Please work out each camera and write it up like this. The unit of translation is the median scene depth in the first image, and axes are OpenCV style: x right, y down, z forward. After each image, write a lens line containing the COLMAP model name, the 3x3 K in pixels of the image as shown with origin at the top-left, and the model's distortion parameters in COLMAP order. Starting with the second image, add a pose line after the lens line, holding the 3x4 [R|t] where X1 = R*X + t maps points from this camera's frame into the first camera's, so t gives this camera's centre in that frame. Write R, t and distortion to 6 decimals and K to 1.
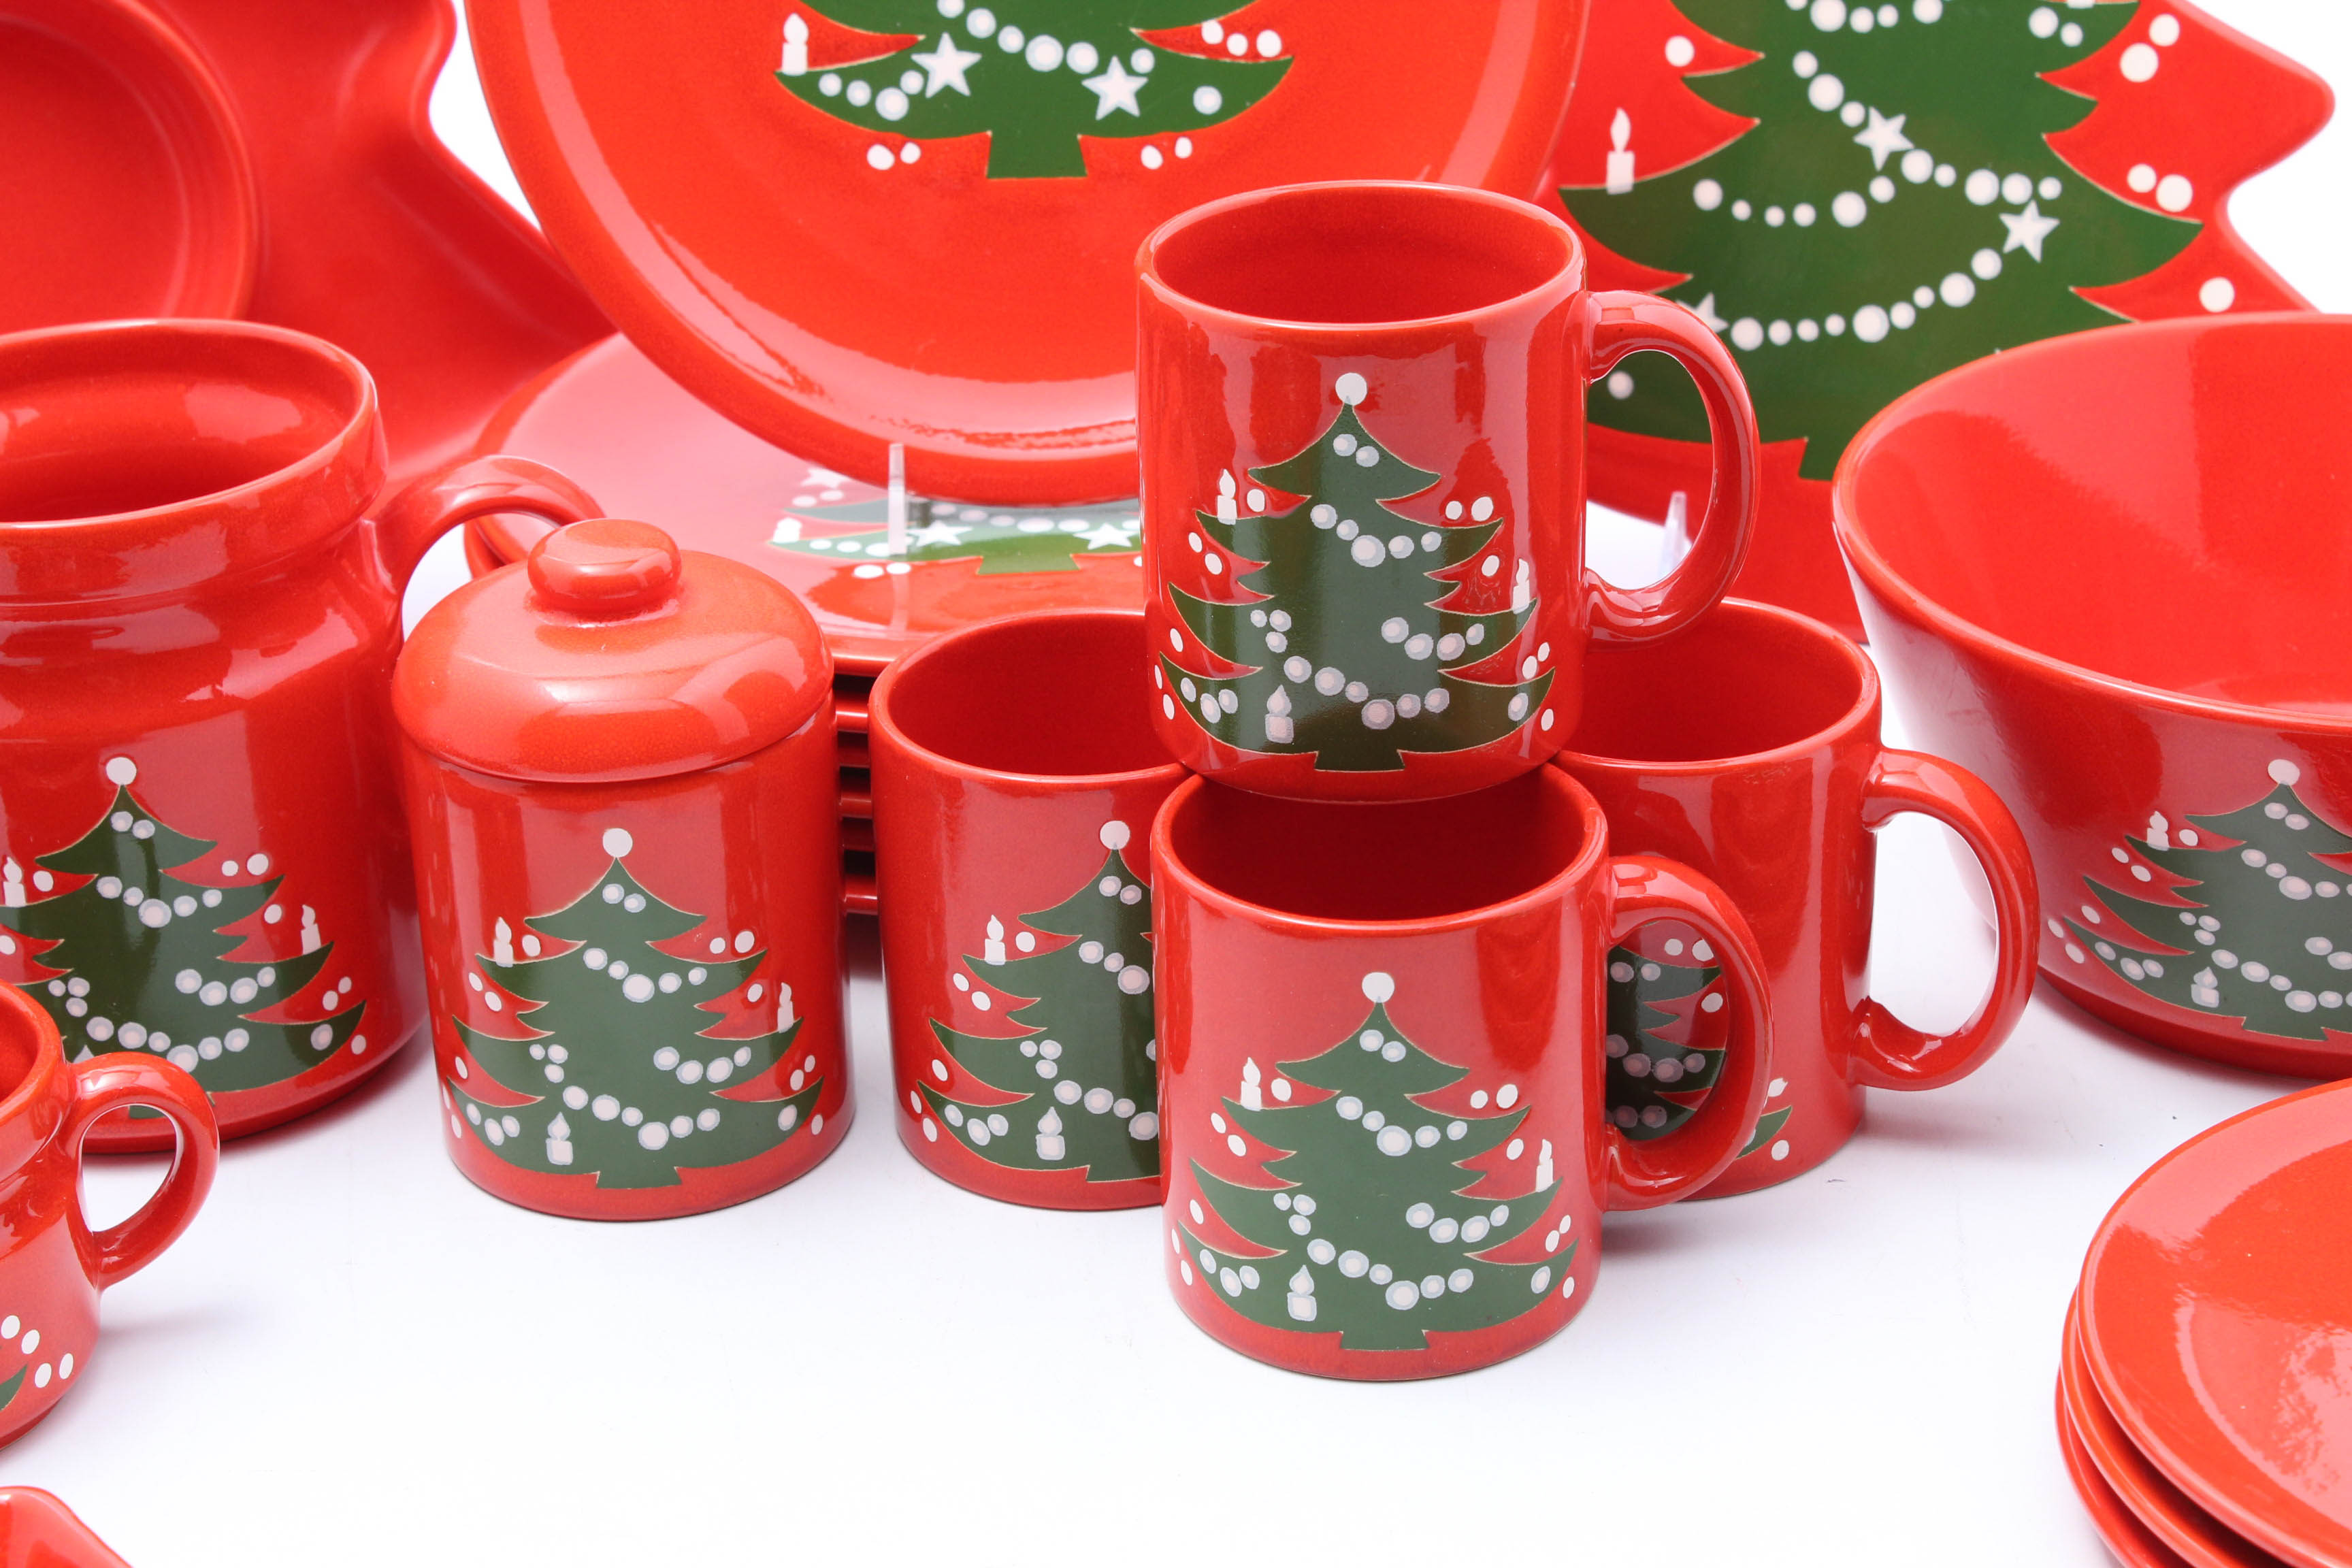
lens RADIAL K [[5294.2, 0, 1091.5], [0, 5294.2, 681.2], [0, 0, 1]] dist [0.154893, 0.000000]
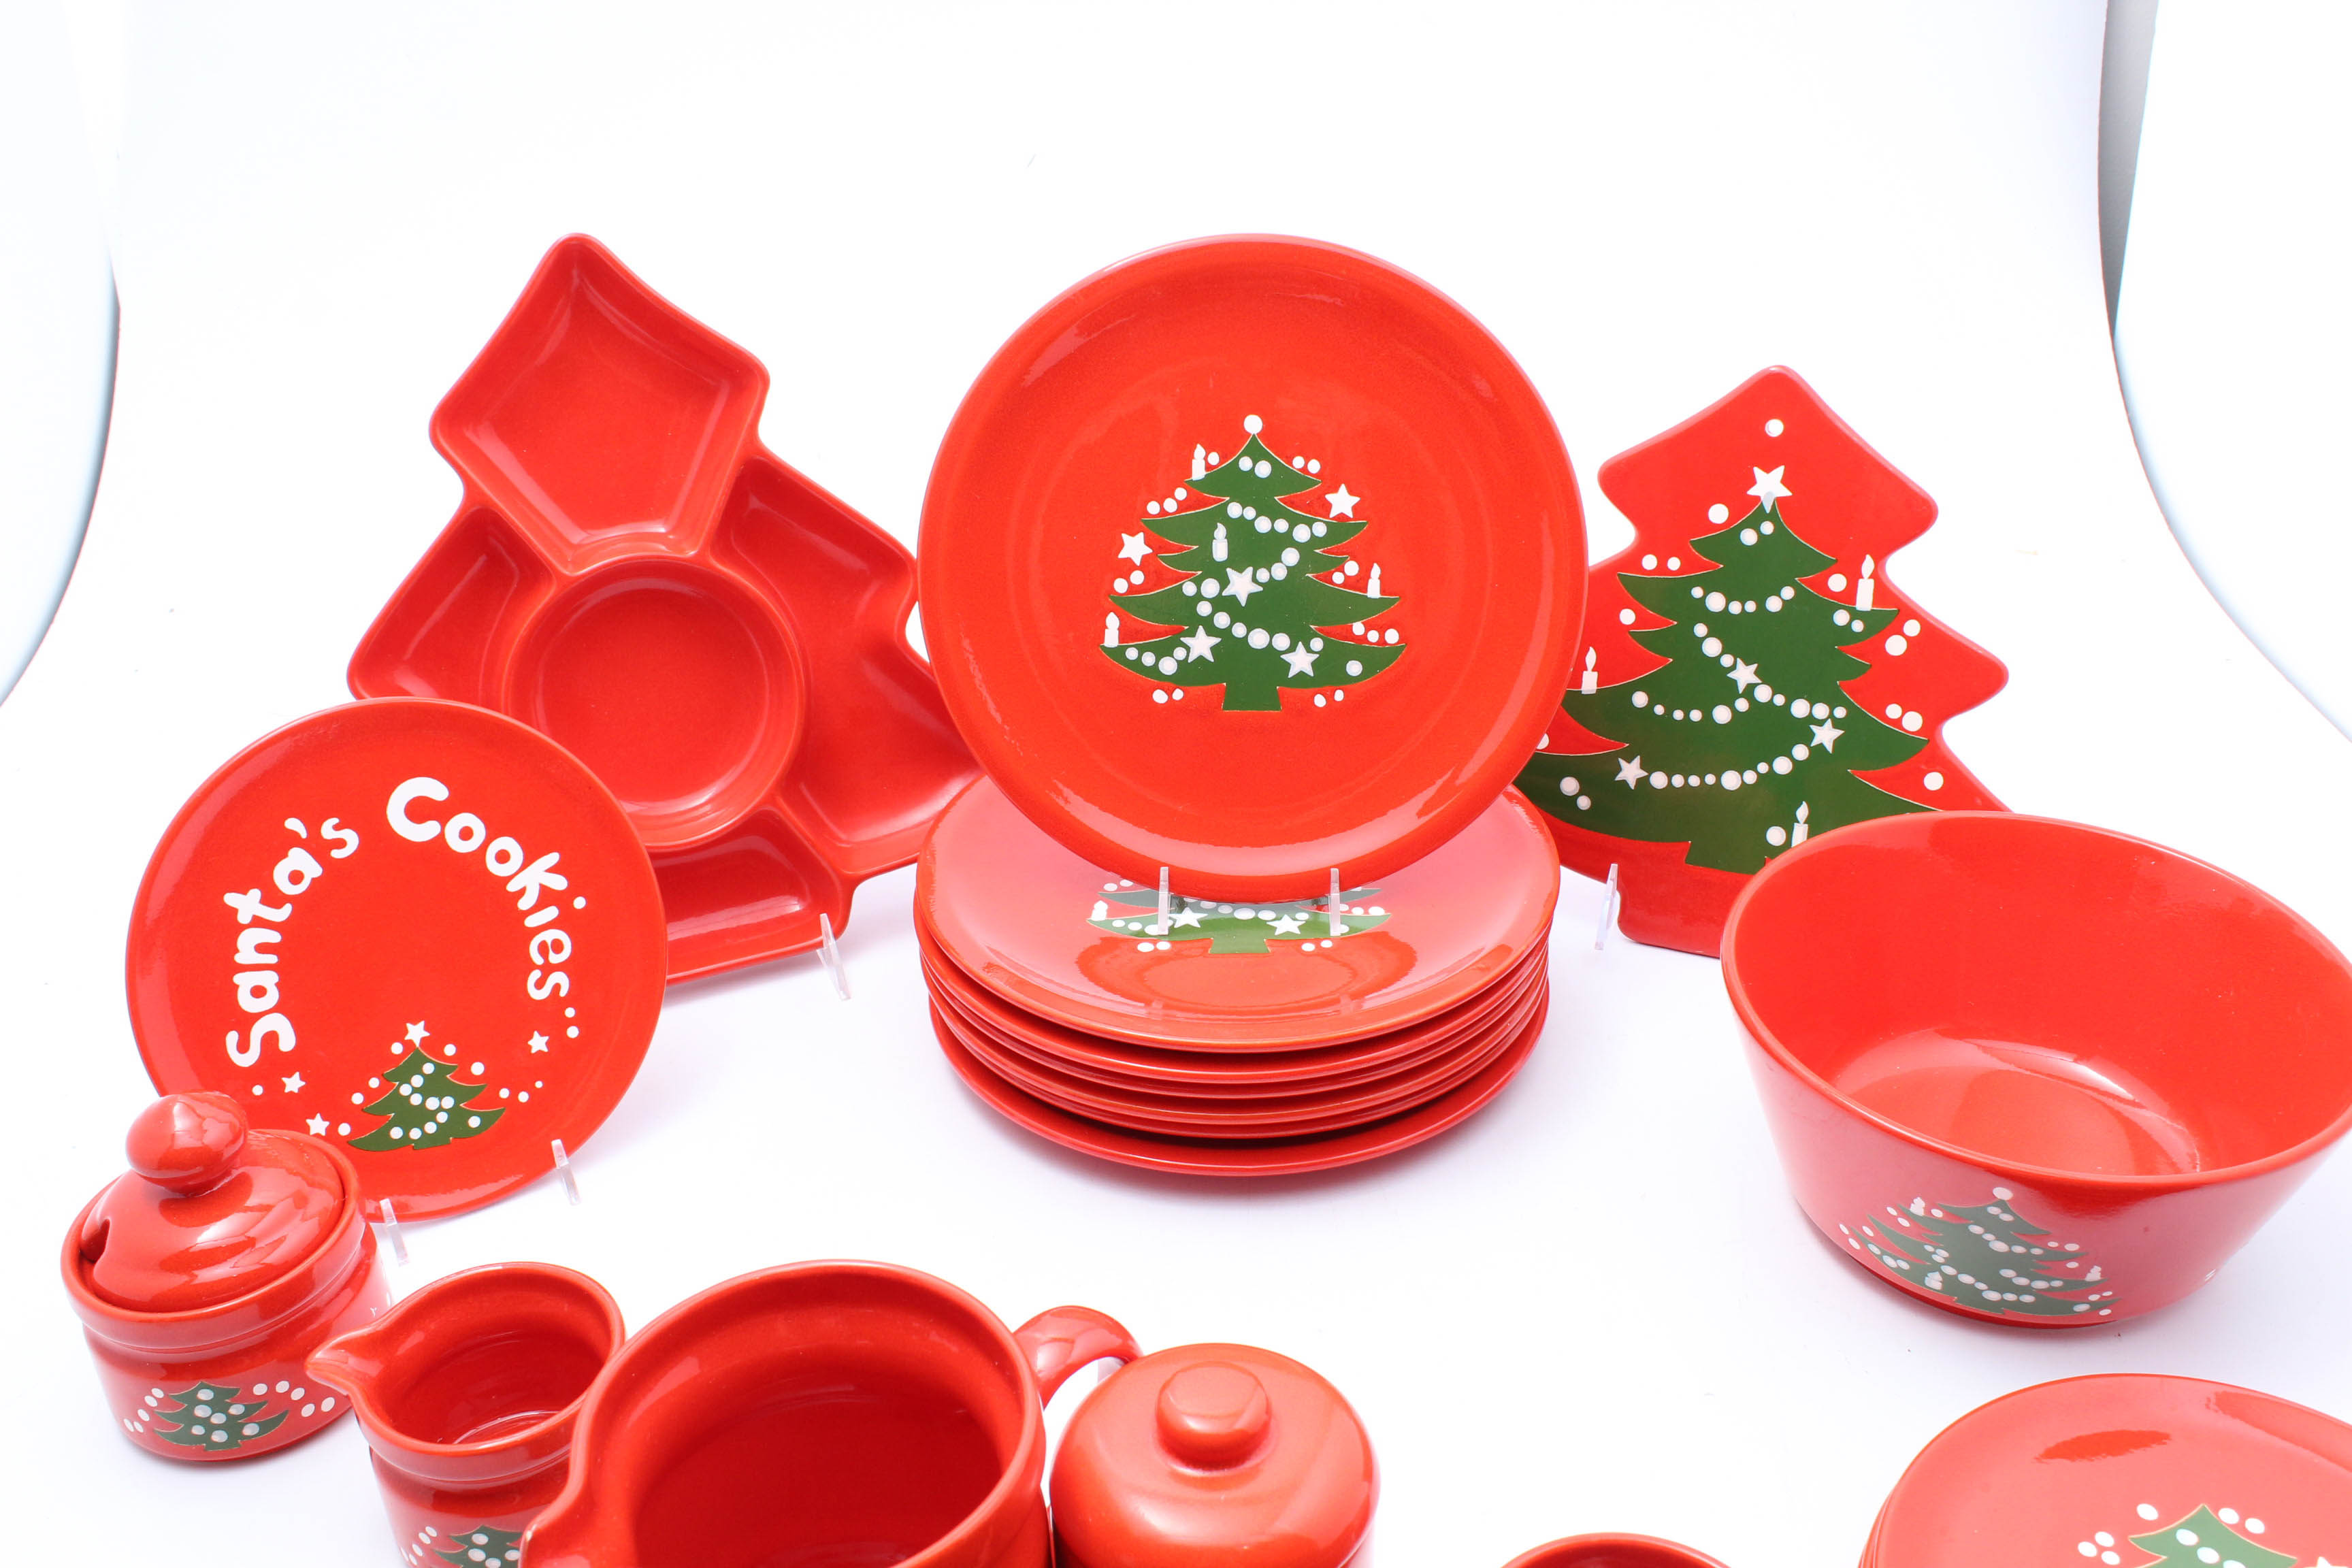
lens RADIAL K [[2345.4, 0, 1140.8], [0, 2345.4, 742.1], [0, 0, 1]] dist [-0.069692, 0.000000]
pose [[0.998044, 0.033697, -0.052663, -0.006377], [-0.029072, 0.995850, 0.086244, -0.160453], [0.055351, -0.084544, 0.994881, 0.269800]]
